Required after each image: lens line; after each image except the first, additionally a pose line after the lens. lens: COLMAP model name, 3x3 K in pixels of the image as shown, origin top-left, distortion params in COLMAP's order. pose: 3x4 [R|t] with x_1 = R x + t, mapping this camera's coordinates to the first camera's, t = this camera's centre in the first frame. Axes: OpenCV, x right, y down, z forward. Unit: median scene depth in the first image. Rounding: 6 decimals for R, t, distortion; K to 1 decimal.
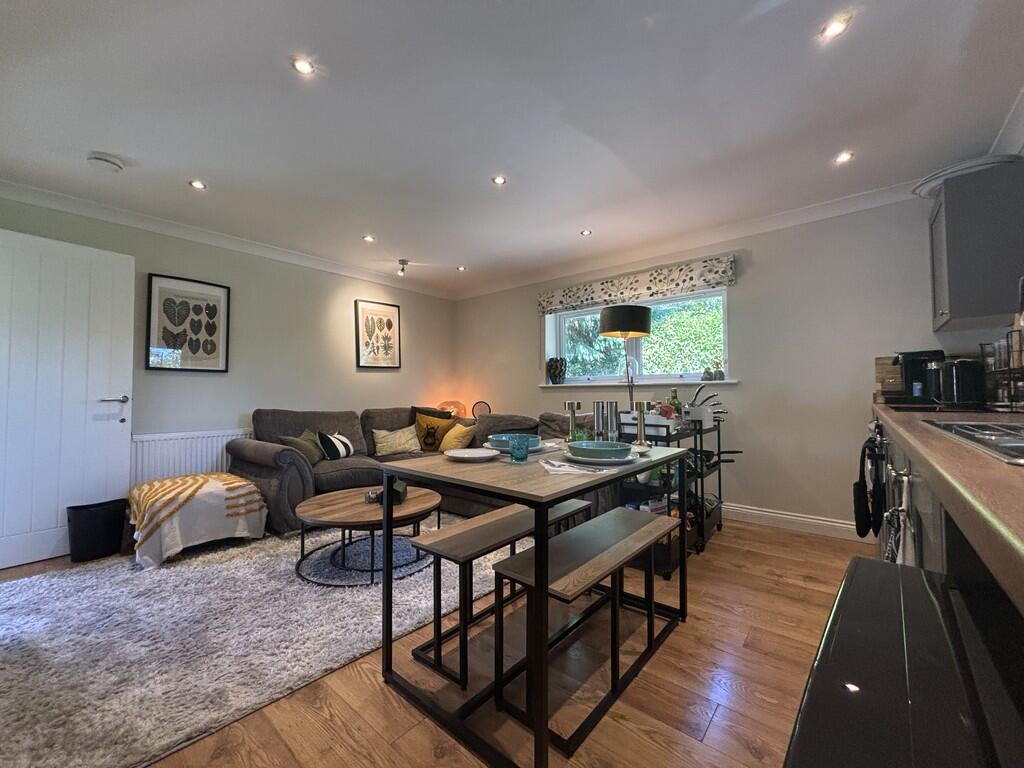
lens RADIAL K [[410.2, 0, 512.0], [0, 410.2, 384.0], [0, 0, 1]] dist [0.000857, -0.000156]
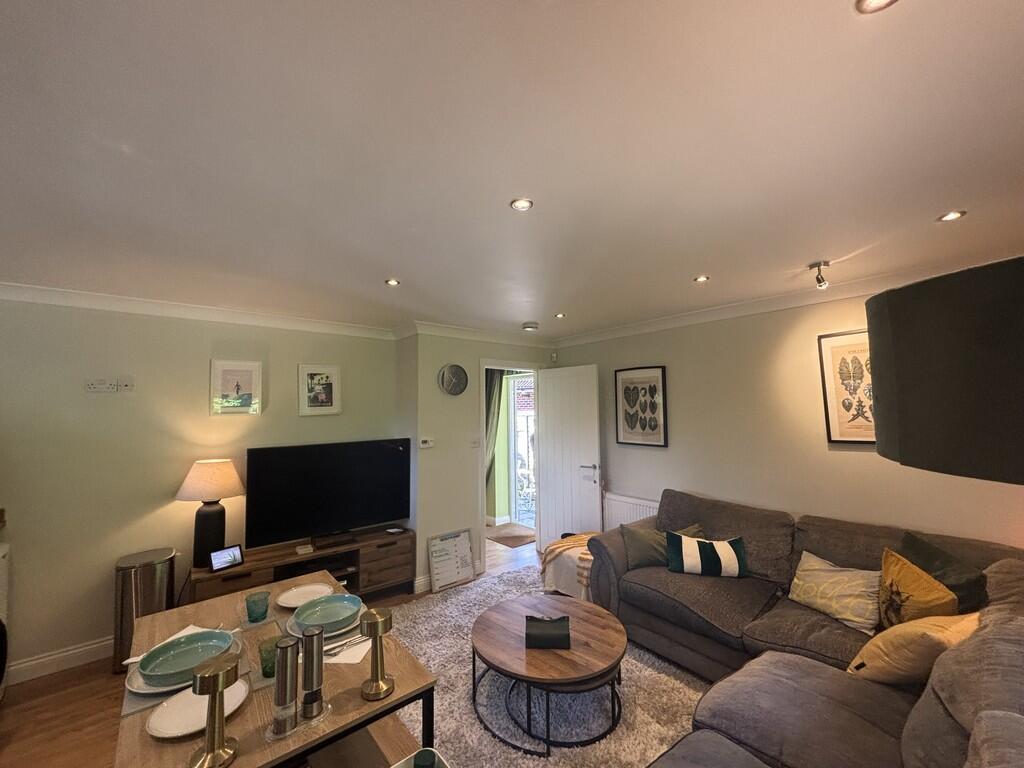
lens RADIAL K [[410.2, 0, 512.0], [0, 410.2, 384.0], [0, 0, 1]] dist [0.000857, -0.000156]
pose [[-0.166236, -0.056441, -0.984469, 0.429309], [0.040090, 0.997148, -0.063937, -0.142655], [0.985271, -0.050097, -0.163500, 0.816443]]
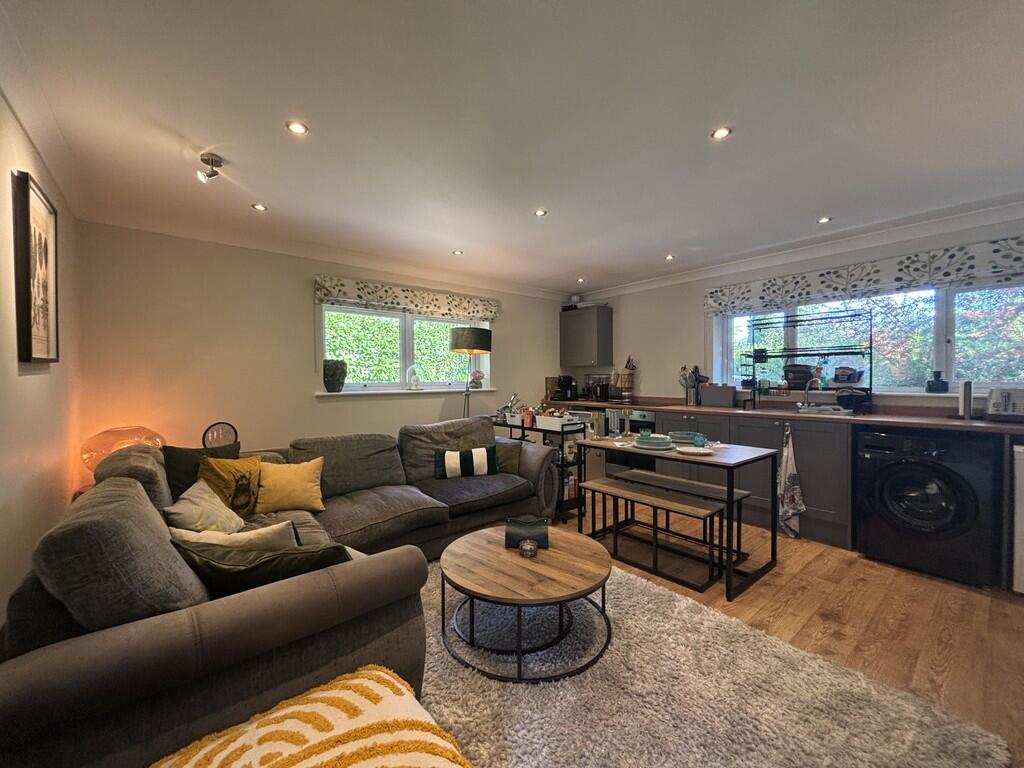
lens RADIAL K [[410.2, 0, 512.0], [0, 410.2, 384.0], [0, 0, 1]] dist [0.000857, -0.000156]
pose [[0.185911, -0.009209, 0.982523, -0.850183], [-0.023239, 0.999635, 0.013766, -0.045322], [-0.982292, -0.025392, 0.185629, 0.657898]]
